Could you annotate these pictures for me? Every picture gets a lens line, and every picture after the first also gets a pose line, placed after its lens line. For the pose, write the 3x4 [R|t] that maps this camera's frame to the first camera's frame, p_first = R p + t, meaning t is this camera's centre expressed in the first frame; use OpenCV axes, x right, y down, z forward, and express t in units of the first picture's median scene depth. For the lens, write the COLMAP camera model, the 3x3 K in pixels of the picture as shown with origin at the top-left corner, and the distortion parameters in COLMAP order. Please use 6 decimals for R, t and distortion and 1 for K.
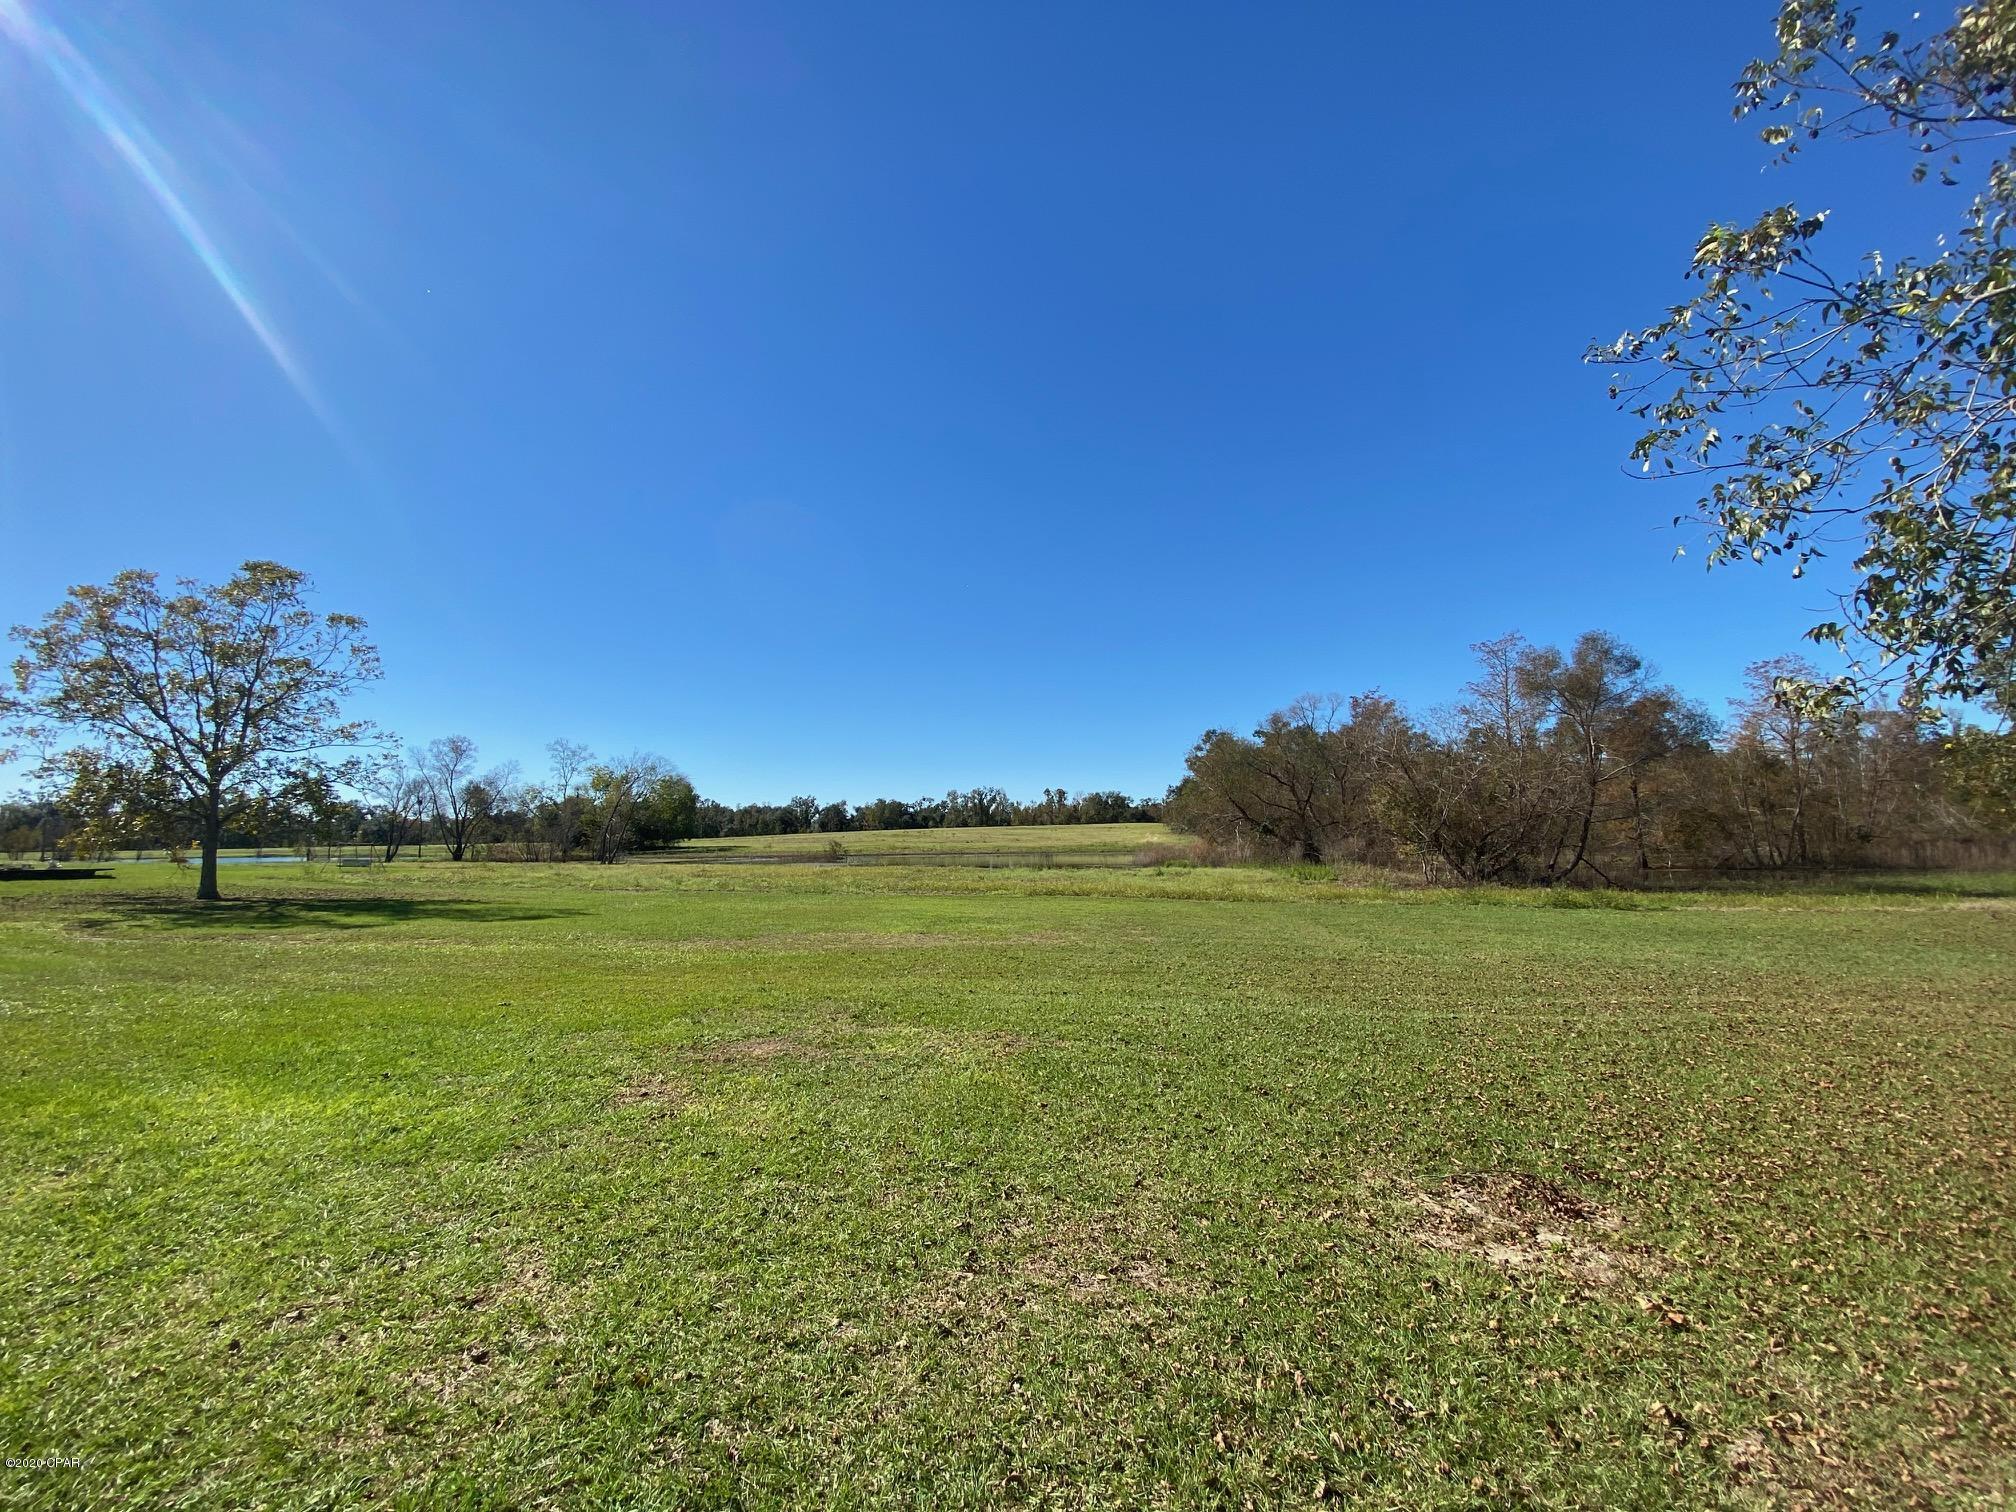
lens RADIAL K [[800.7, 0, 1008.0], [0, 800.7, 756.0], [0, 0, 1]] dist [-0.008466, -0.008843]
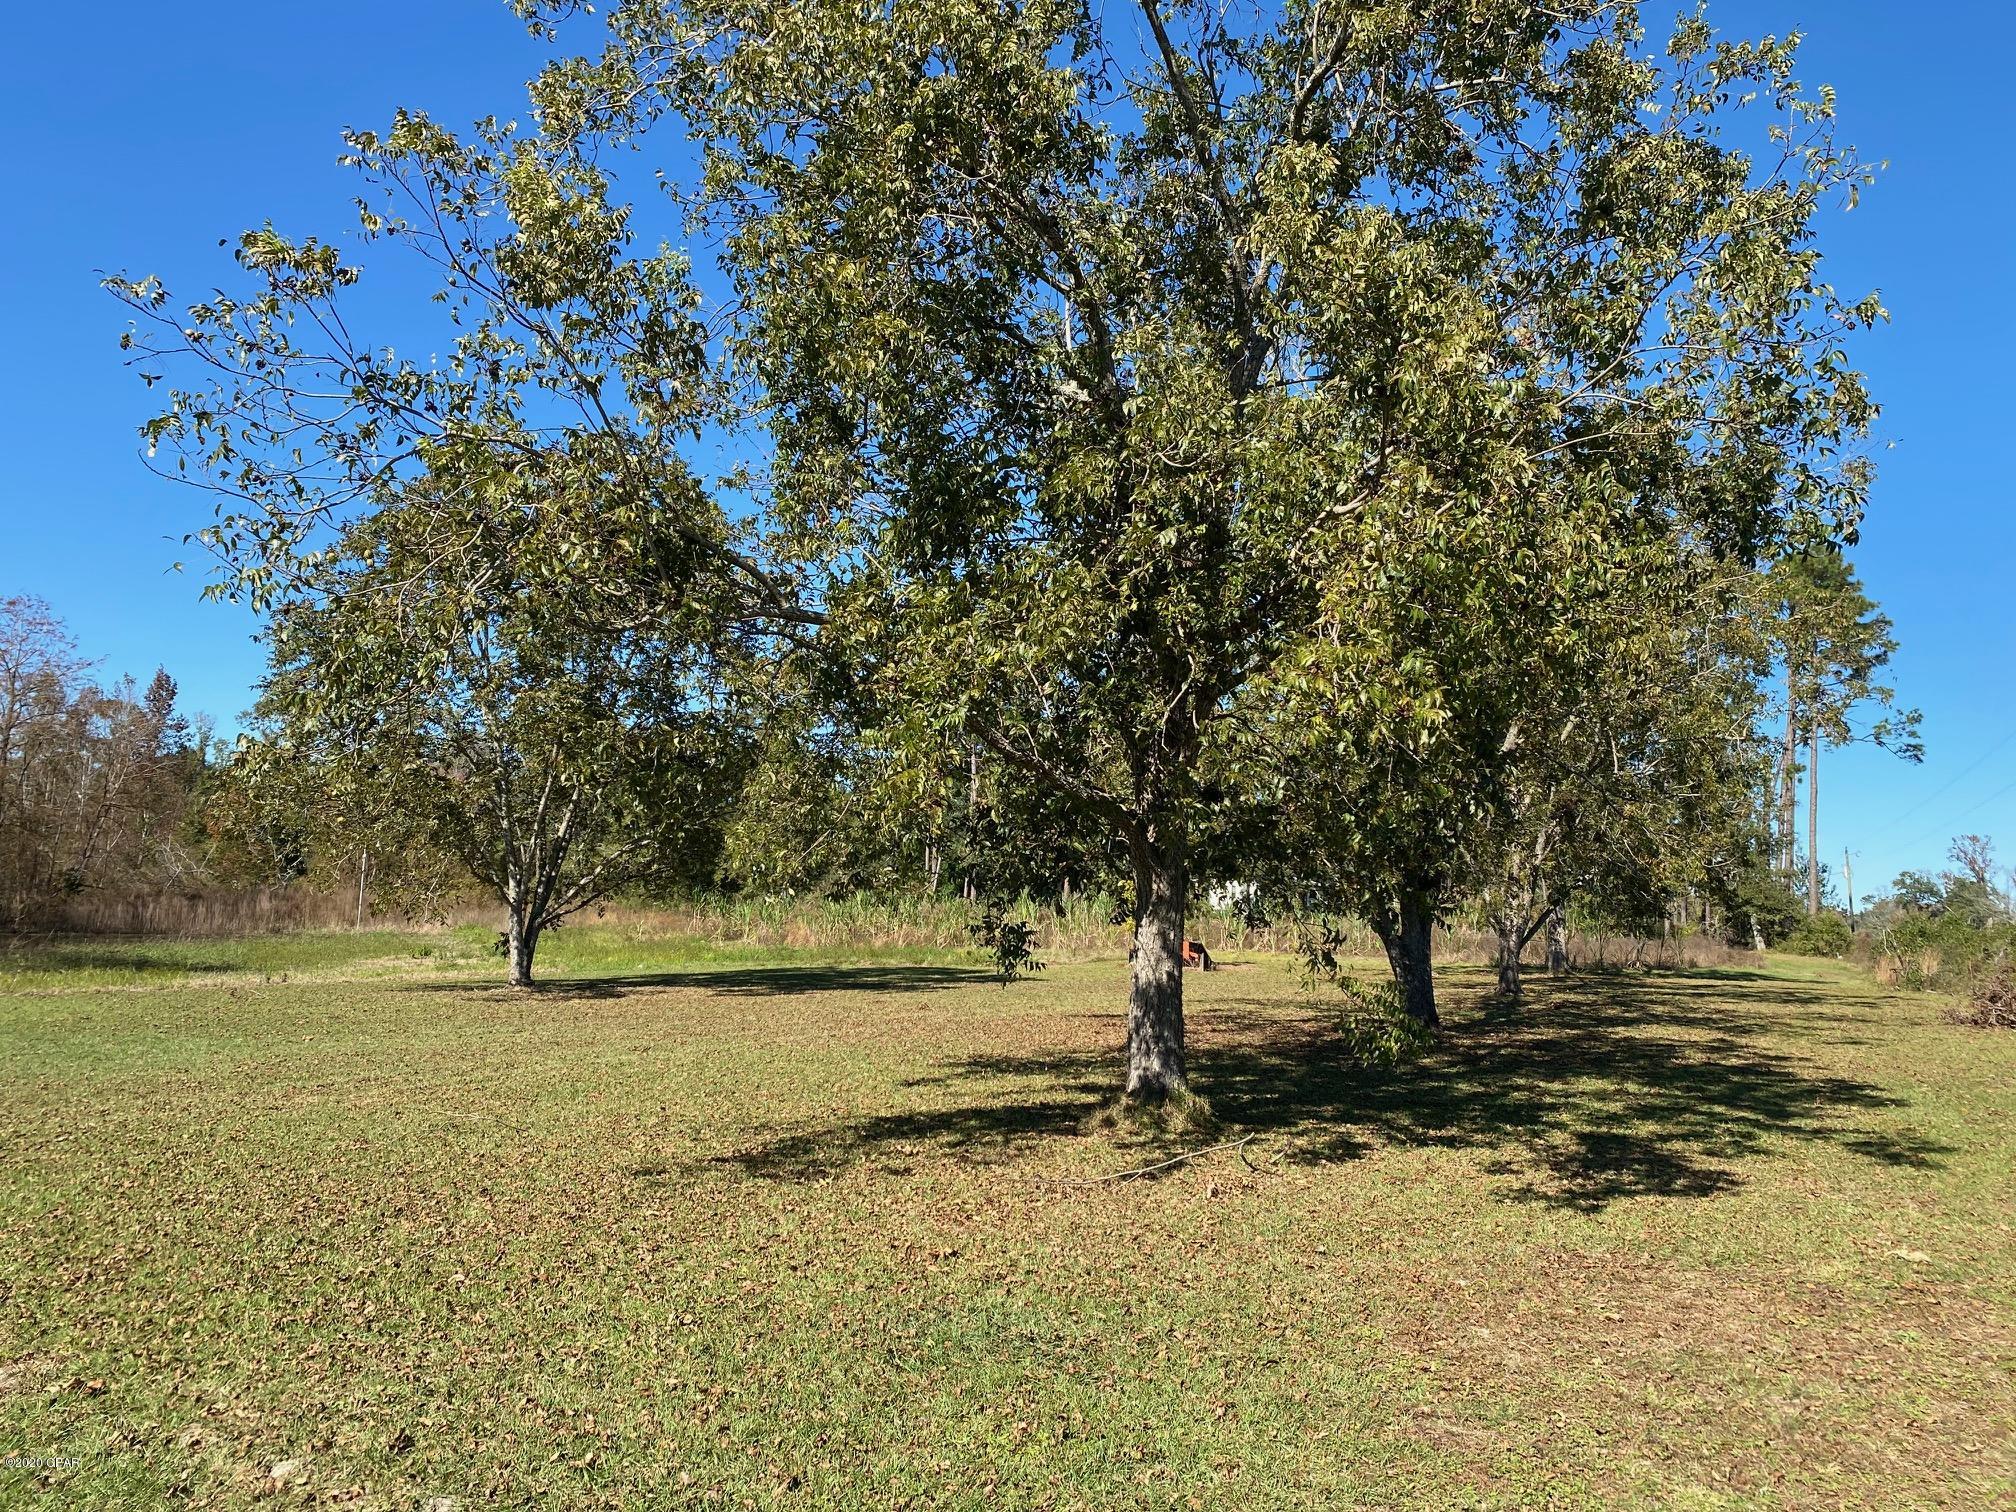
lens RADIAL K [[1512.3, 0, 1008.0], [0, 1512.3, 756.0], [0, 0, 1]] dist [0.047944, 0.000676]
pose [[0.182706, 0.117398, 0.976133, -0.099240], [-0.146843, 0.984967, -0.090975, -0.005796], [-0.972140, -0.126717, 0.197199, -0.042842]]
